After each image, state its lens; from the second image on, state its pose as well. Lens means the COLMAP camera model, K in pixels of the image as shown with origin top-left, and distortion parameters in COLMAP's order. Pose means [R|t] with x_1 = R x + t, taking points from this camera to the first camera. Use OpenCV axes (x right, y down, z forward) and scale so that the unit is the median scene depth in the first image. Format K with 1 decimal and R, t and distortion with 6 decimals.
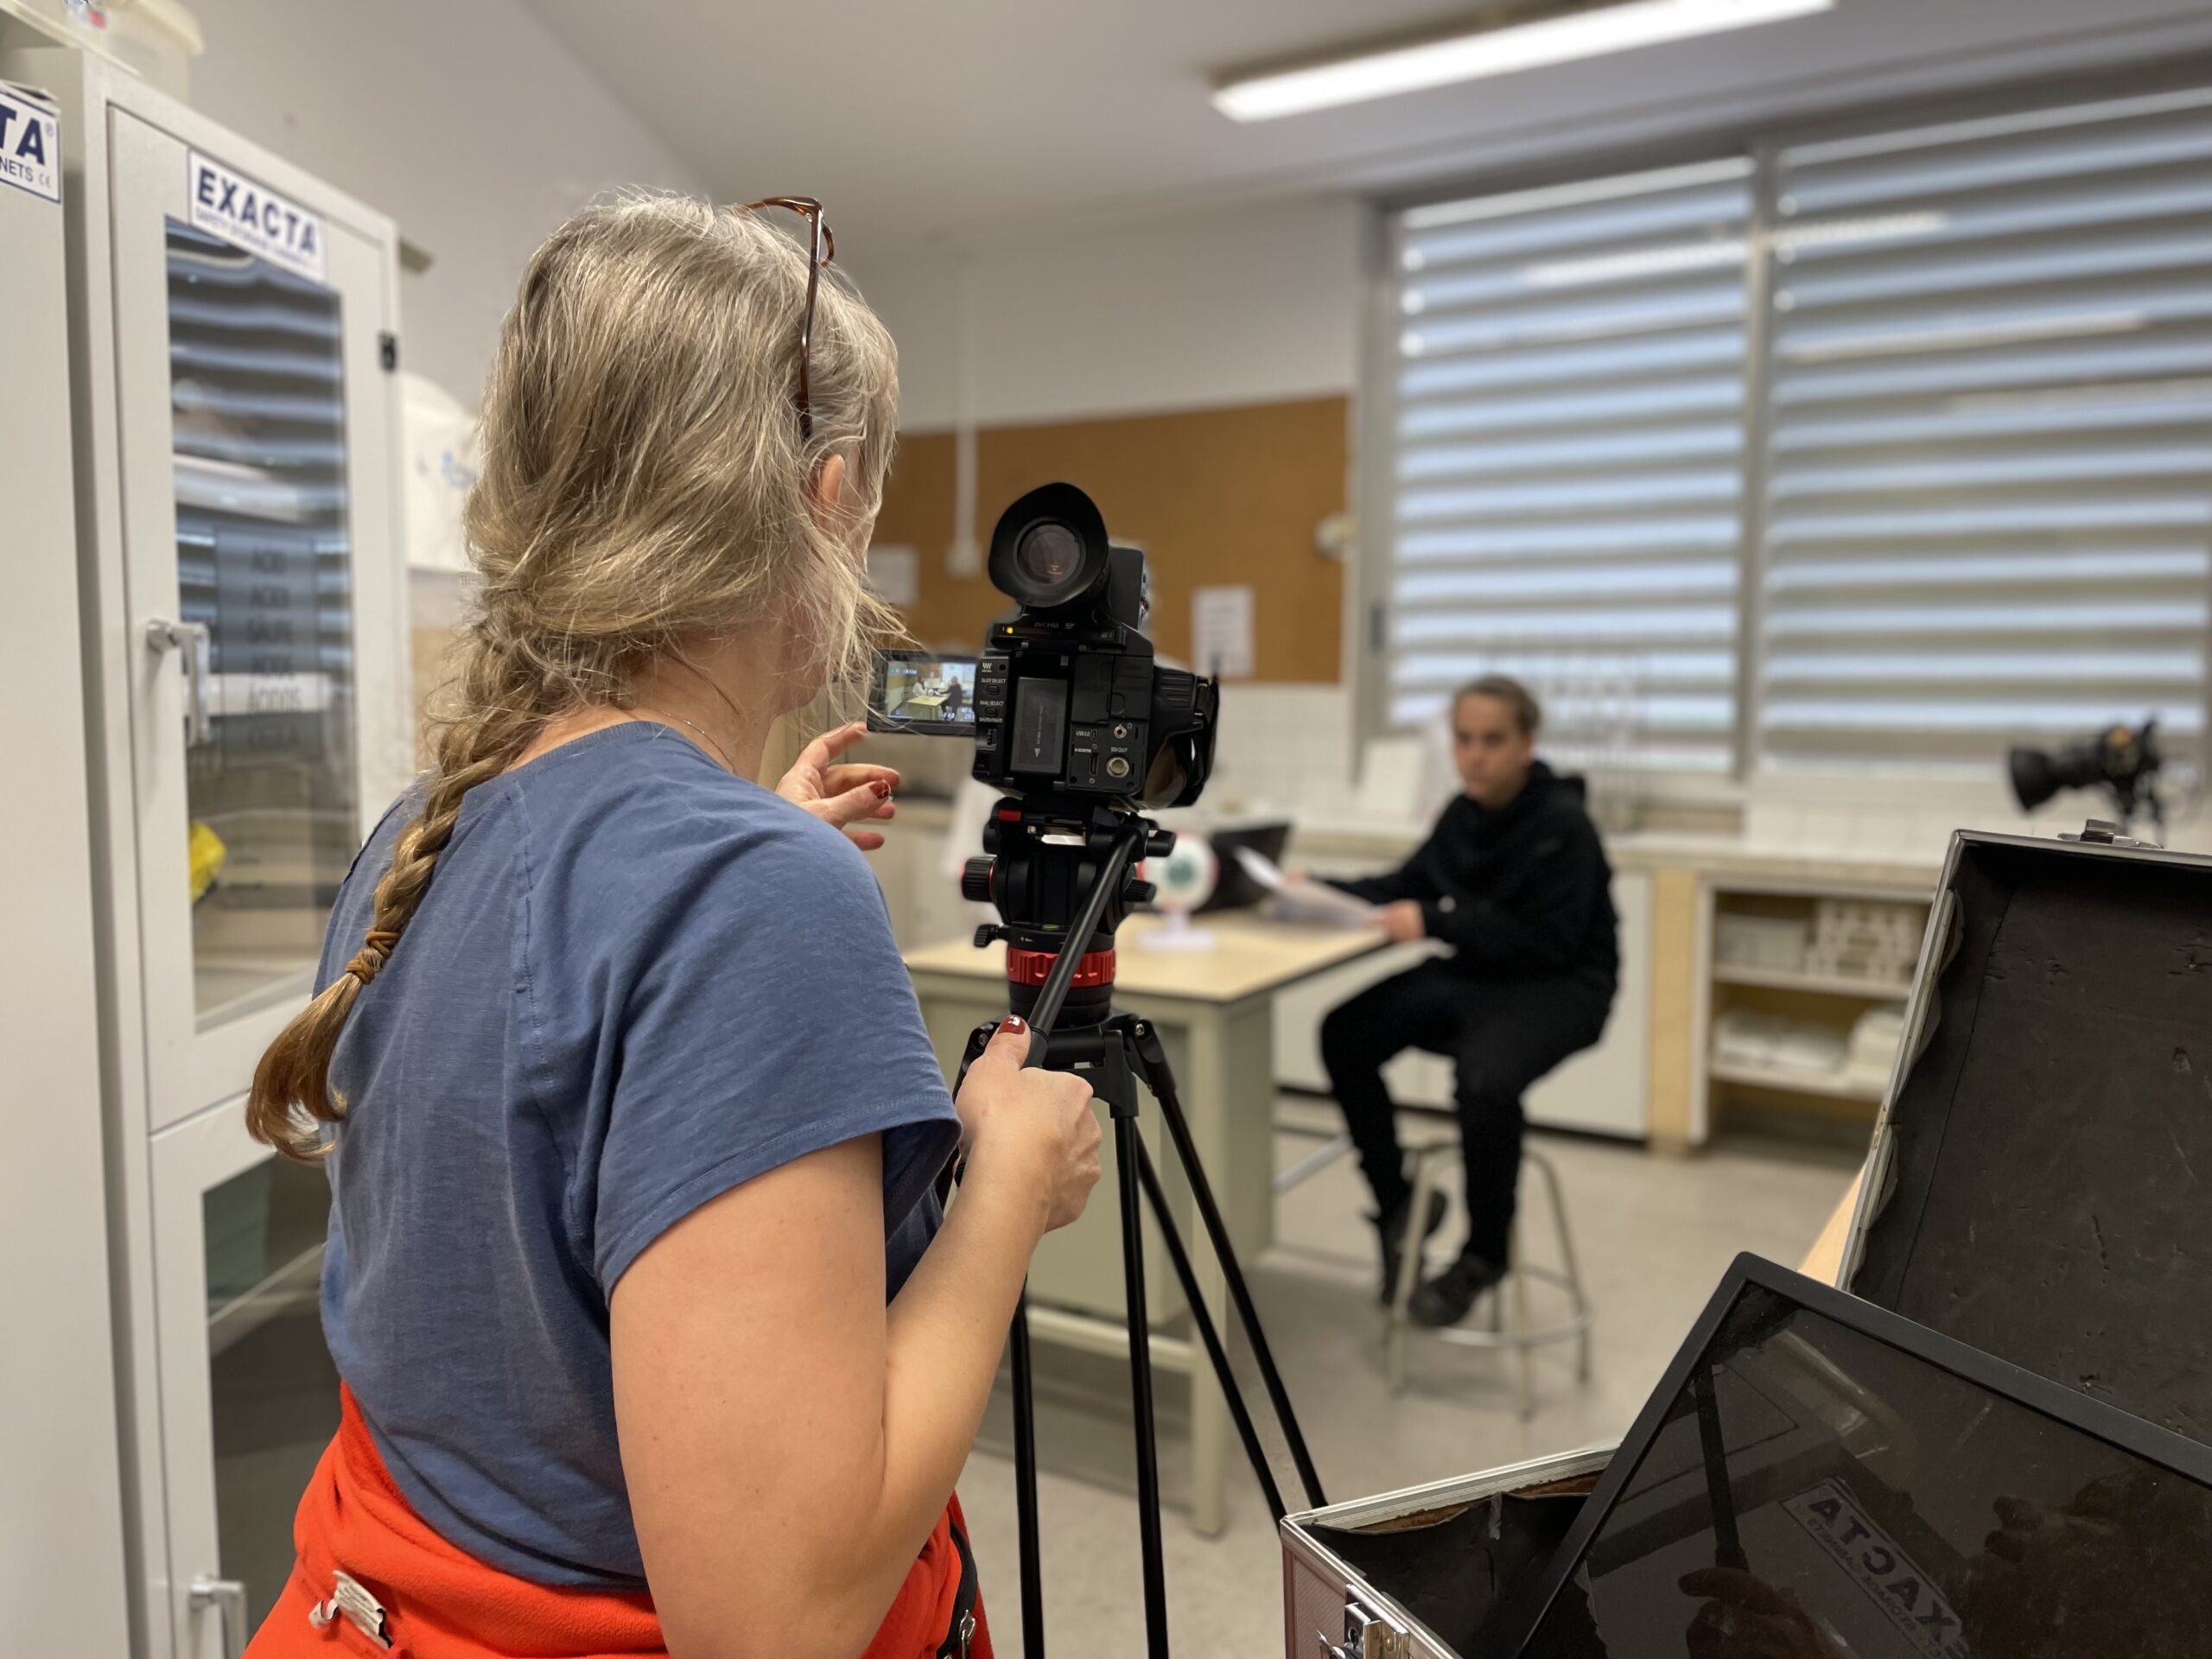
lens RADIAL K [[1695.6, 0, 1108.4], [0, 1695.6, 837.9], [0, 0, 1]] dist [-0.000972, -0.003262]
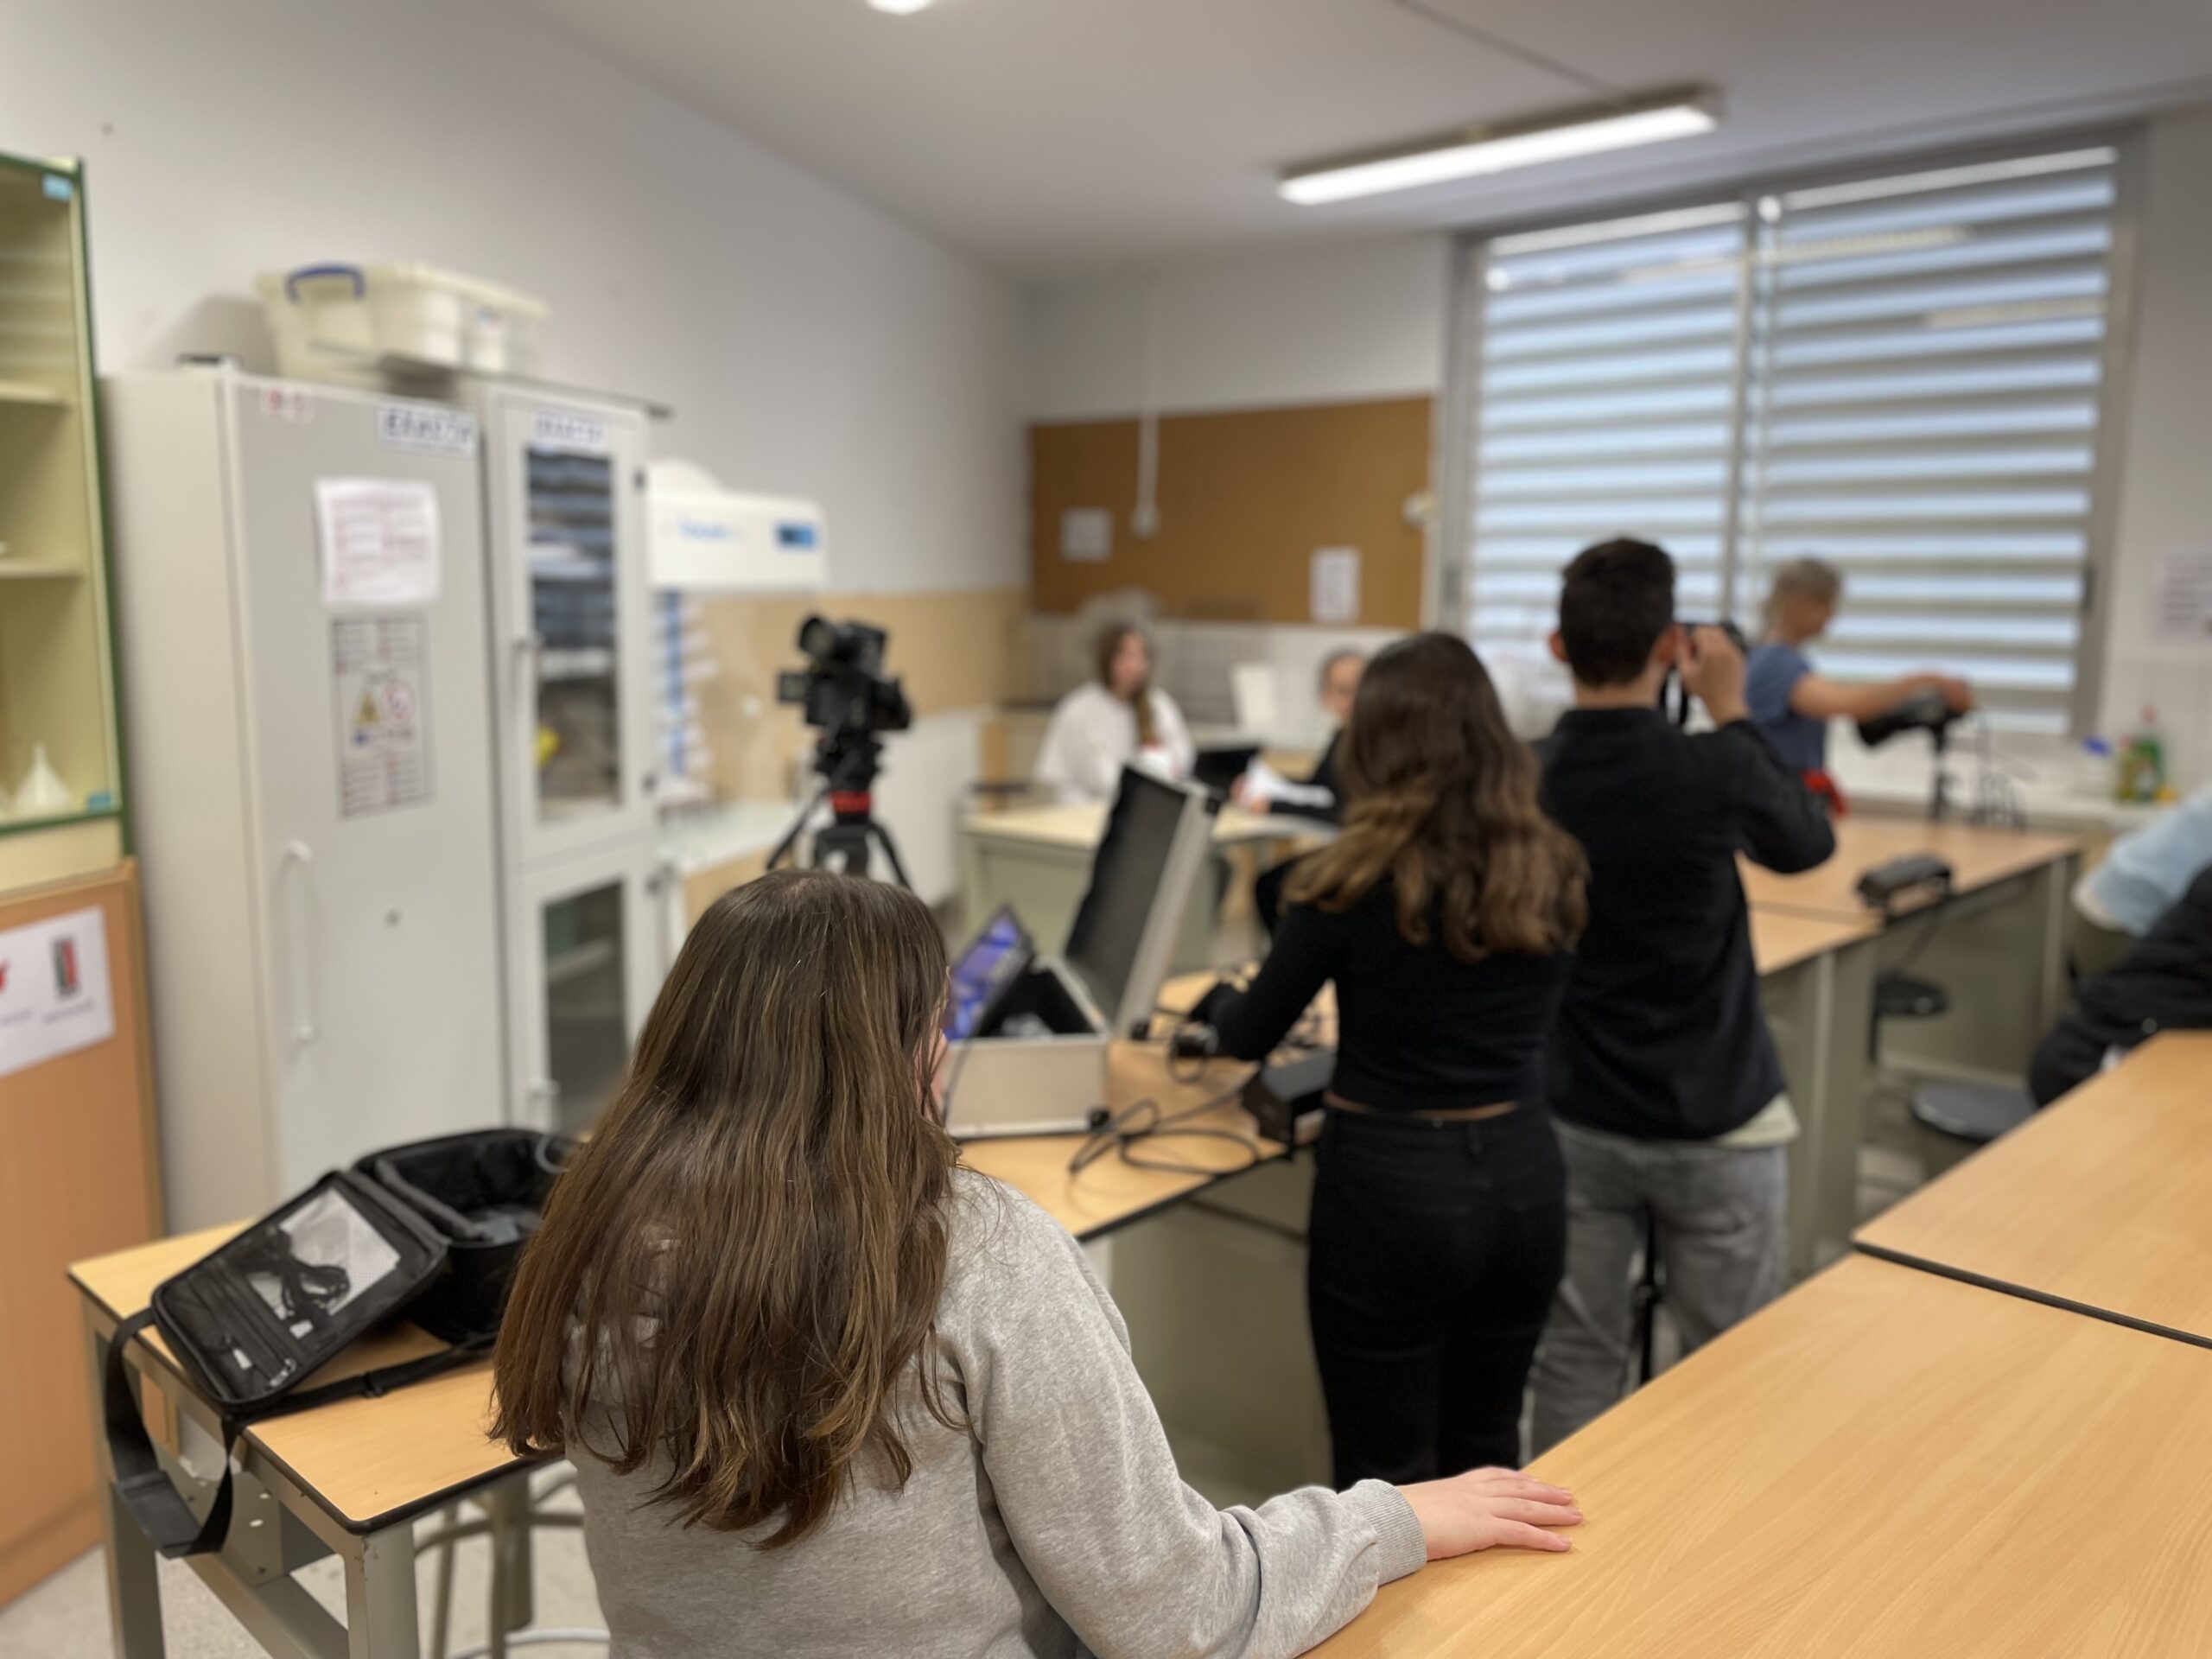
lens RADIAL K [[1695.6, 0, 1104.0], [0, 1695.6, 827.2], [0, 0, 1]] dist [-0.000972, -0.003262]
pose [[0.977100, 0.038023, -0.209358, 0.205478], [-0.027638, 0.998248, 0.052309, -0.006210], [0.210980, -0.045325, 0.976439, -0.312817]]
